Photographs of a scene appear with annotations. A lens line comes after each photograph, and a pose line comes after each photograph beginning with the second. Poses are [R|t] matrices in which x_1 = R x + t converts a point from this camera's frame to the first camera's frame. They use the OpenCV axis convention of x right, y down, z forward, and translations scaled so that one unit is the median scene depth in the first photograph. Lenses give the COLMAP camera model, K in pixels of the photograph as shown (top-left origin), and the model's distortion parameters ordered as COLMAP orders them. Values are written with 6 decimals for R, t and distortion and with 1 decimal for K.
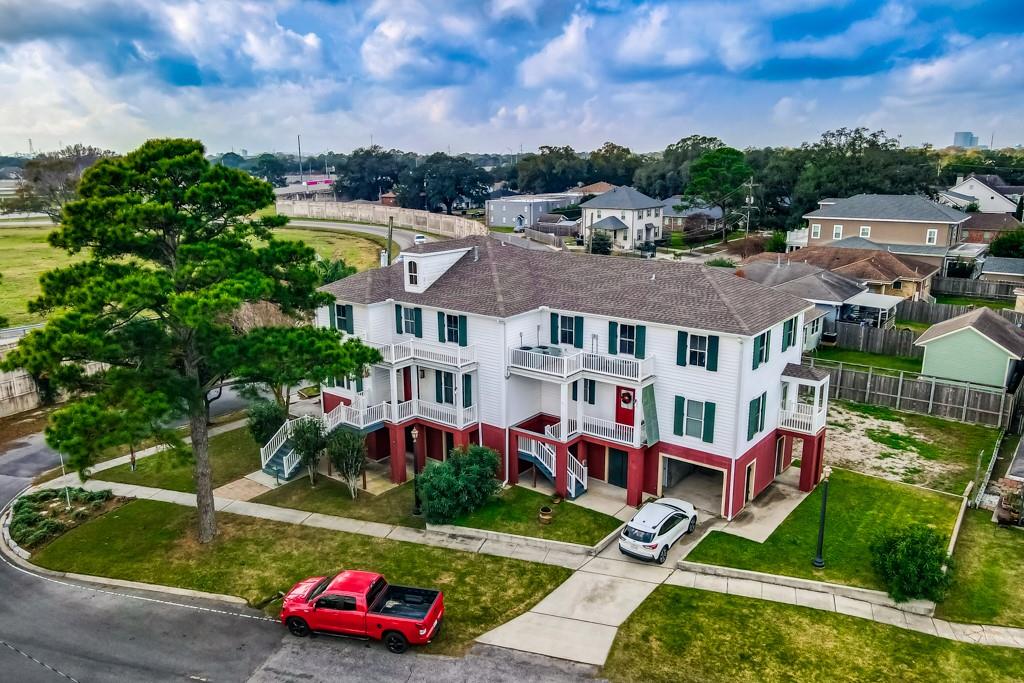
lens RADIAL K [[758.4, 0, 512.0], [0, 758.4, 341.5], [0, 0, 1]] dist [0.000503, 0.040336]
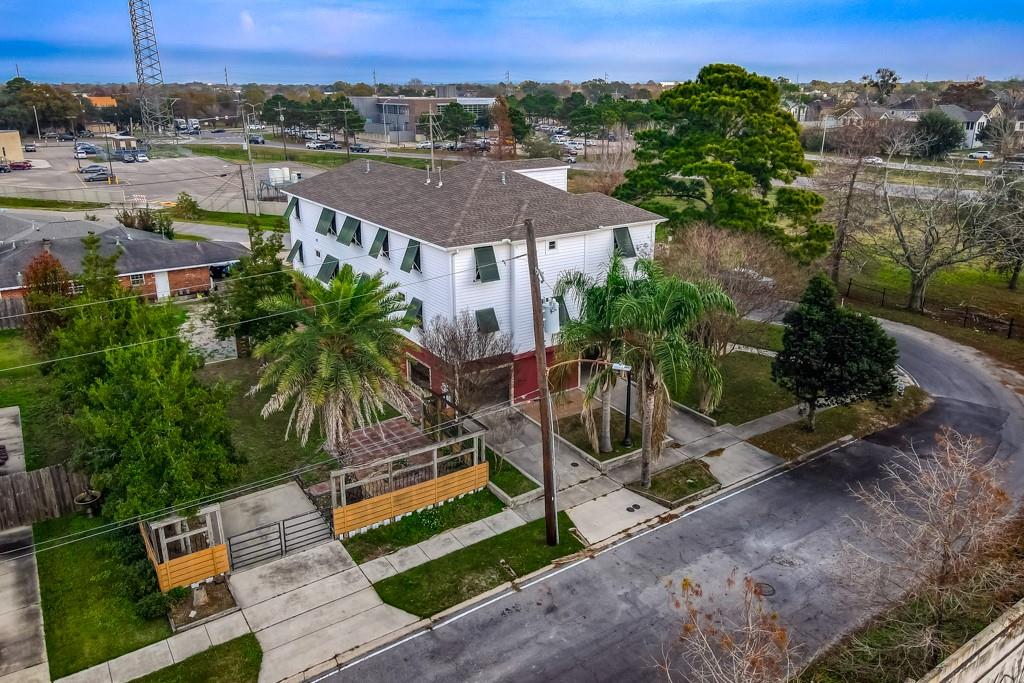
lens RADIAL K [[758.4, 0, 512.0], [0, 758.4, 341.5], [0, 0, 1]] dist [0.000503, 0.040336]
pose [[-0.949334, -0.071630, 0.305996, -0.473627], [0.098046, 0.857574, 0.504929, -0.530349], [-0.298582, 0.509348, -0.807102, 2.301846]]
